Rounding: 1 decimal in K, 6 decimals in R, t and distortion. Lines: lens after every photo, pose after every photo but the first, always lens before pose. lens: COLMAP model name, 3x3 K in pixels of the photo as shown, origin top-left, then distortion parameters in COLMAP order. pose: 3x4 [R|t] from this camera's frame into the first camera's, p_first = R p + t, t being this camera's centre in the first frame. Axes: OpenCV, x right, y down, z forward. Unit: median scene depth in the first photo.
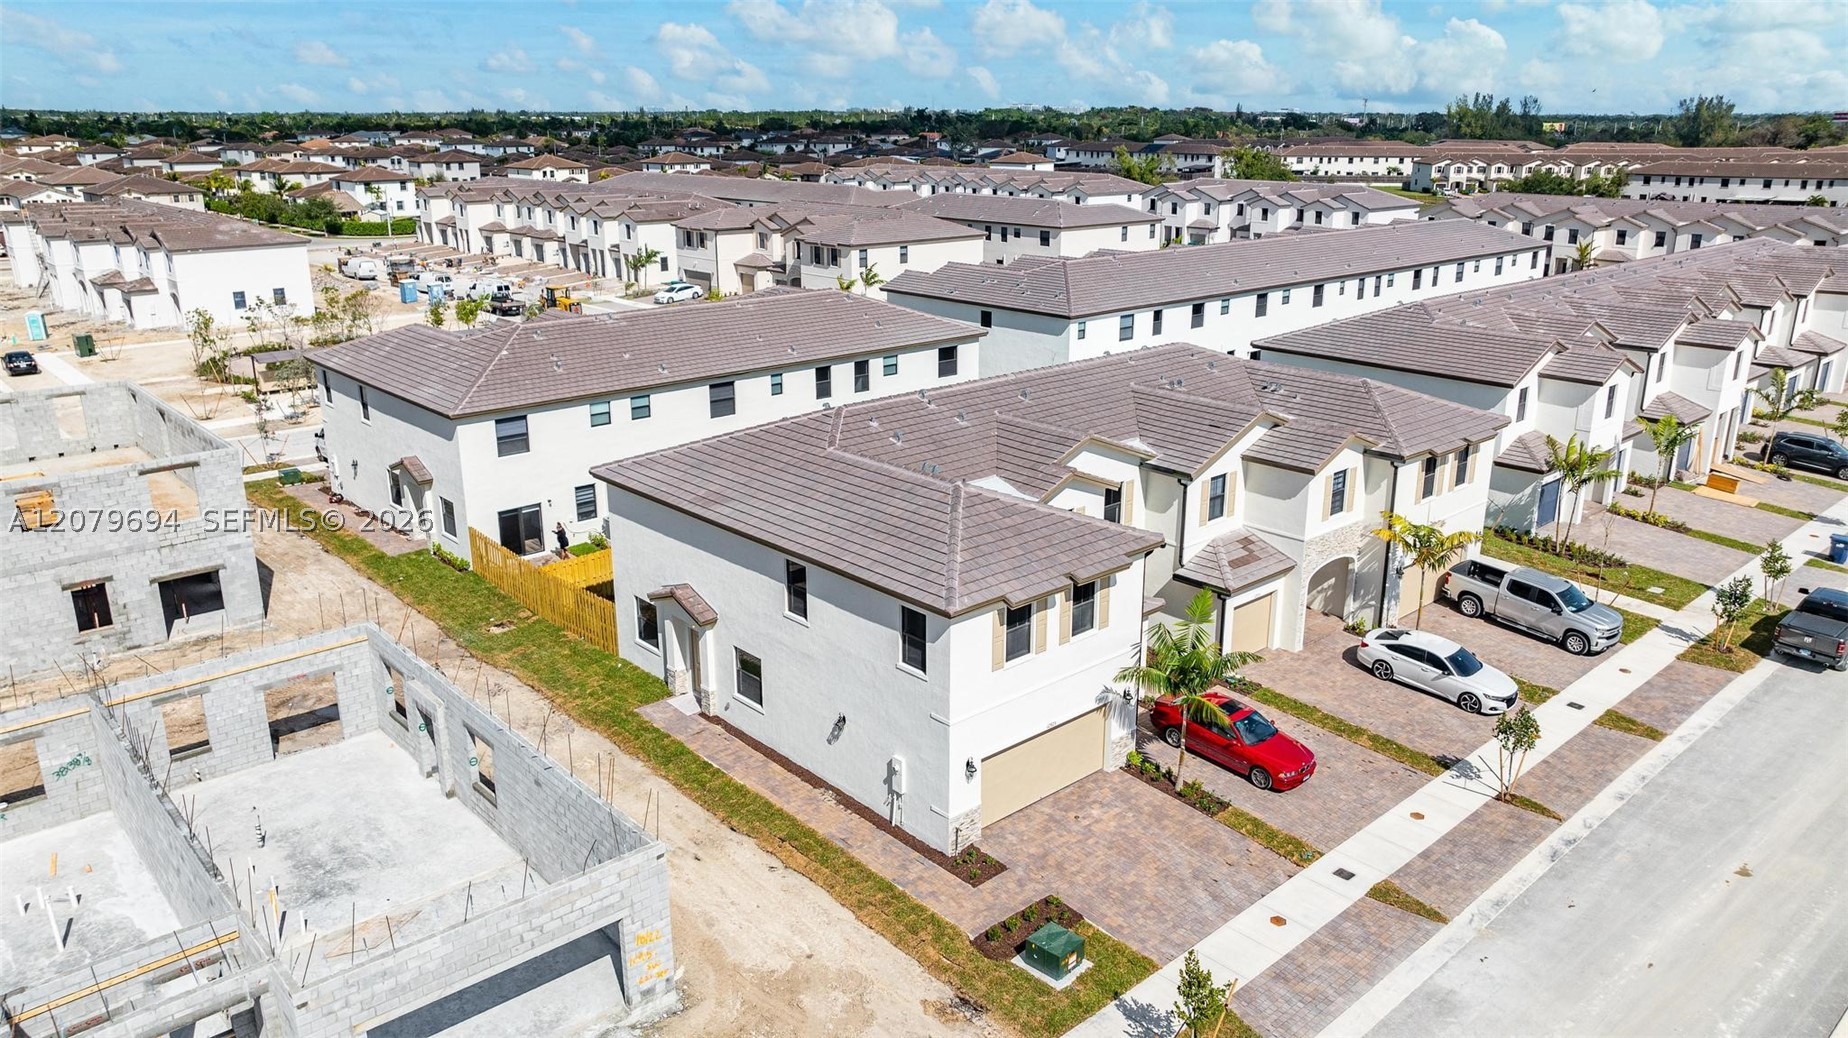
lens RADIAL K [[1295.8, 0, 931.5], [0, 1295.8, 512.8], [0, 0, 1]] dist [-0.017307, 0.002901]
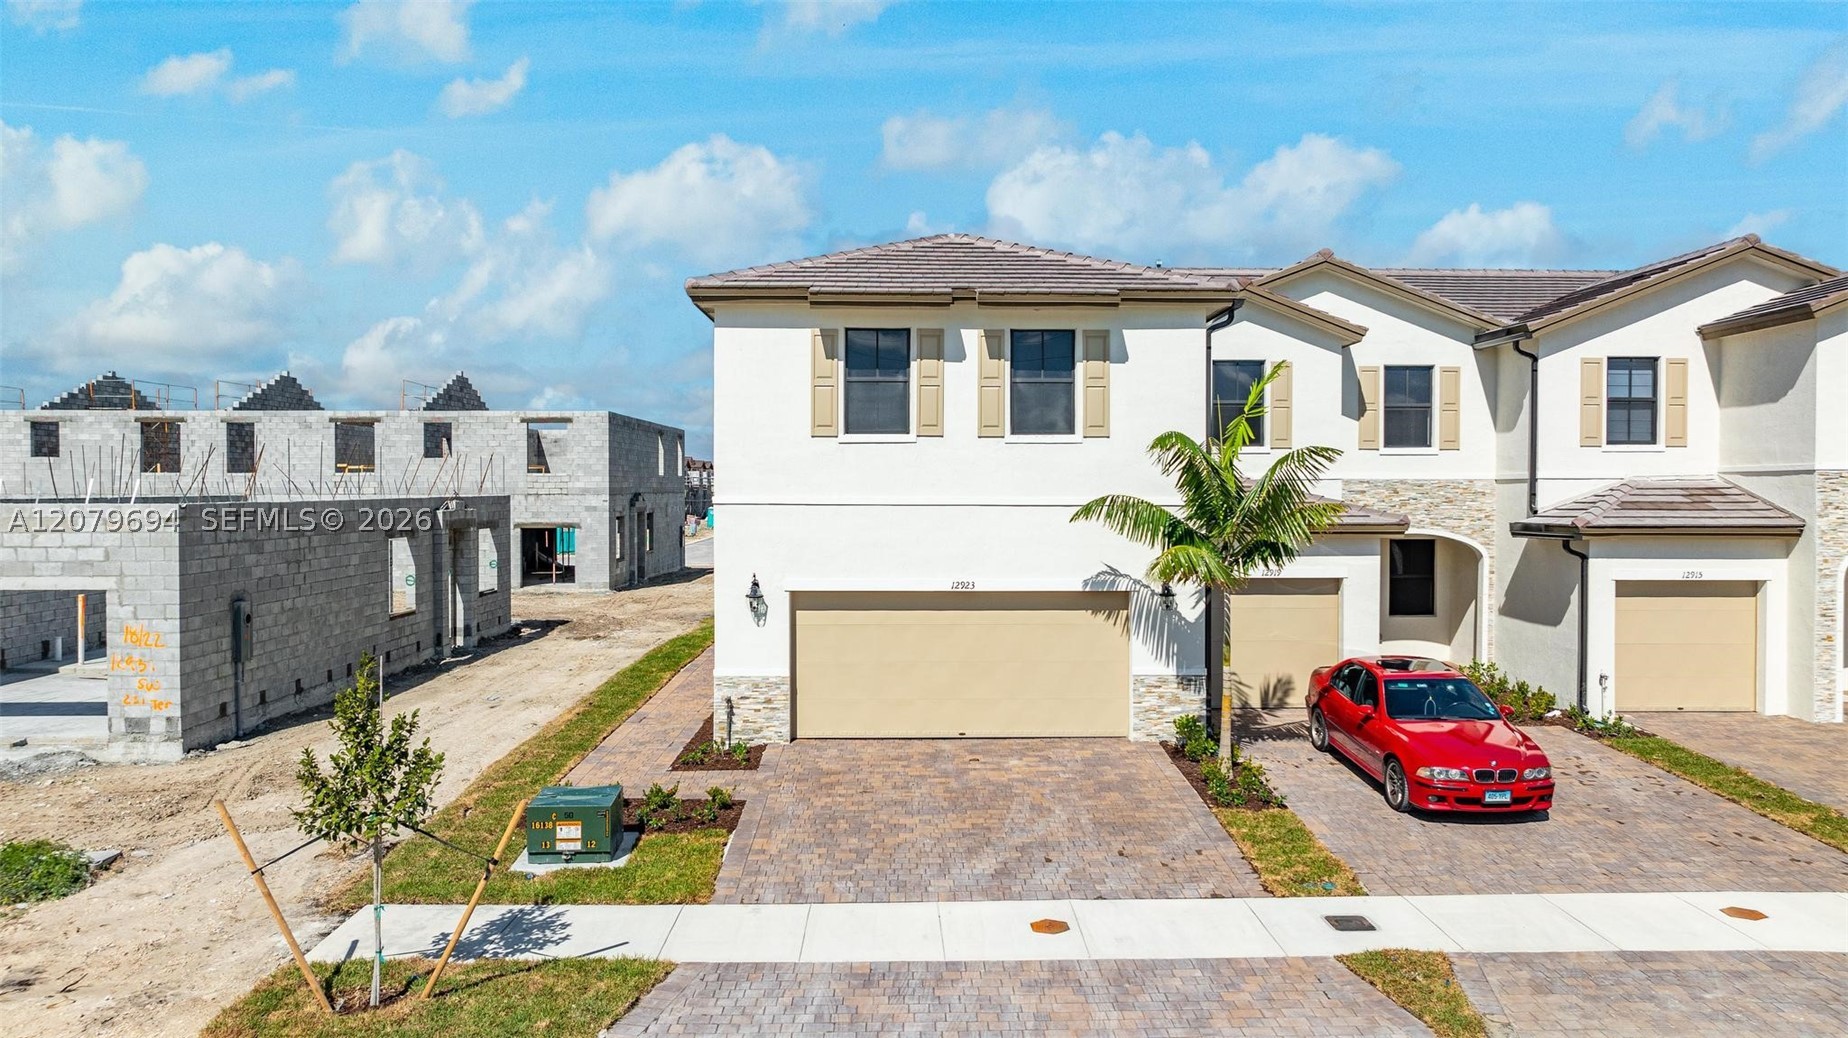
lens RADIAL K [[1295.8, 0, 931.5], [0, 1295.8, 512.8], [0, 0, 1]] dist [-0.017307, 0.002901]
pose [[0.751119, 0.010370, -0.660086, 0.453322], [-0.192802, 0.959731, -0.204314, 0.250828], [0.631386, 0.280730, 0.722871, 0.575485]]
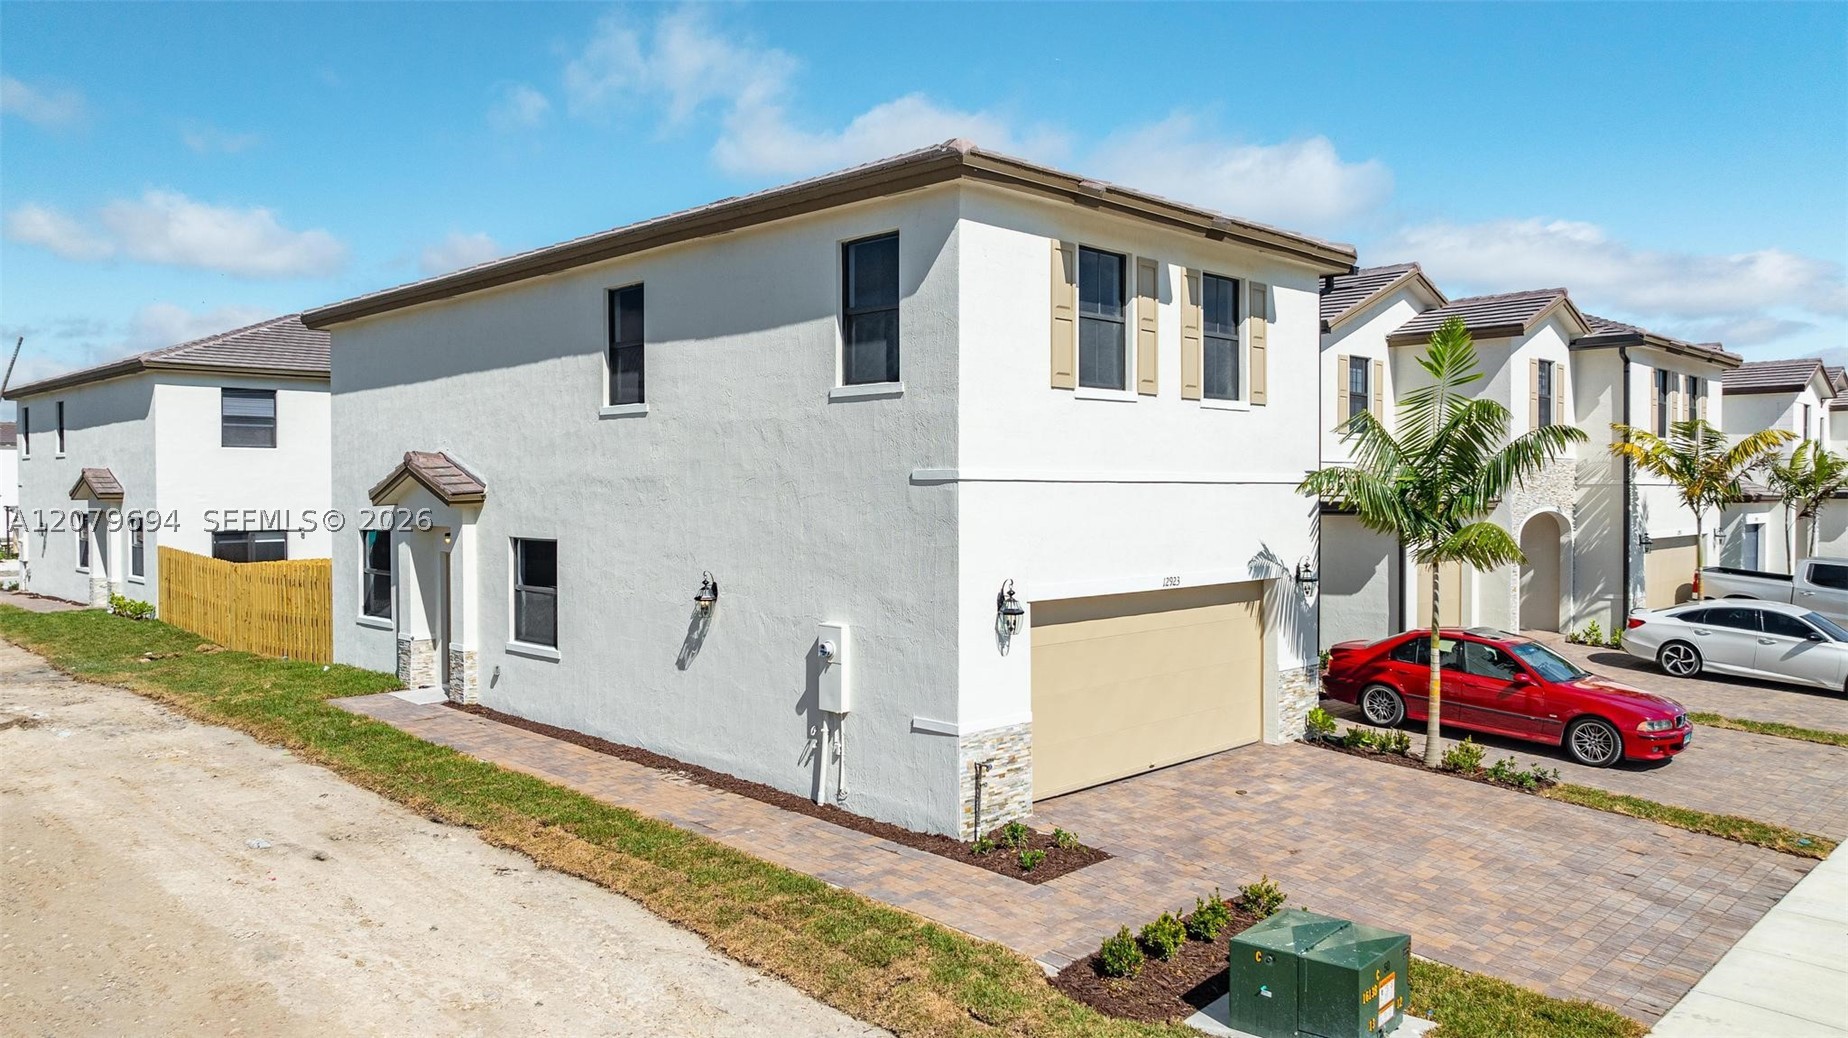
lens RADIAL K [[1302.3, 0, 932.1], [0, 1302.3, 514.0], [0, 0, 1]] dist [-0.034037, 0.023071]
pose [[0.998803, -0.003218, 0.048800, -0.013435], [0.016392, 0.962142, -0.272055, 0.263443], [-0.046077, 0.272529, 0.961044, 0.558645]]
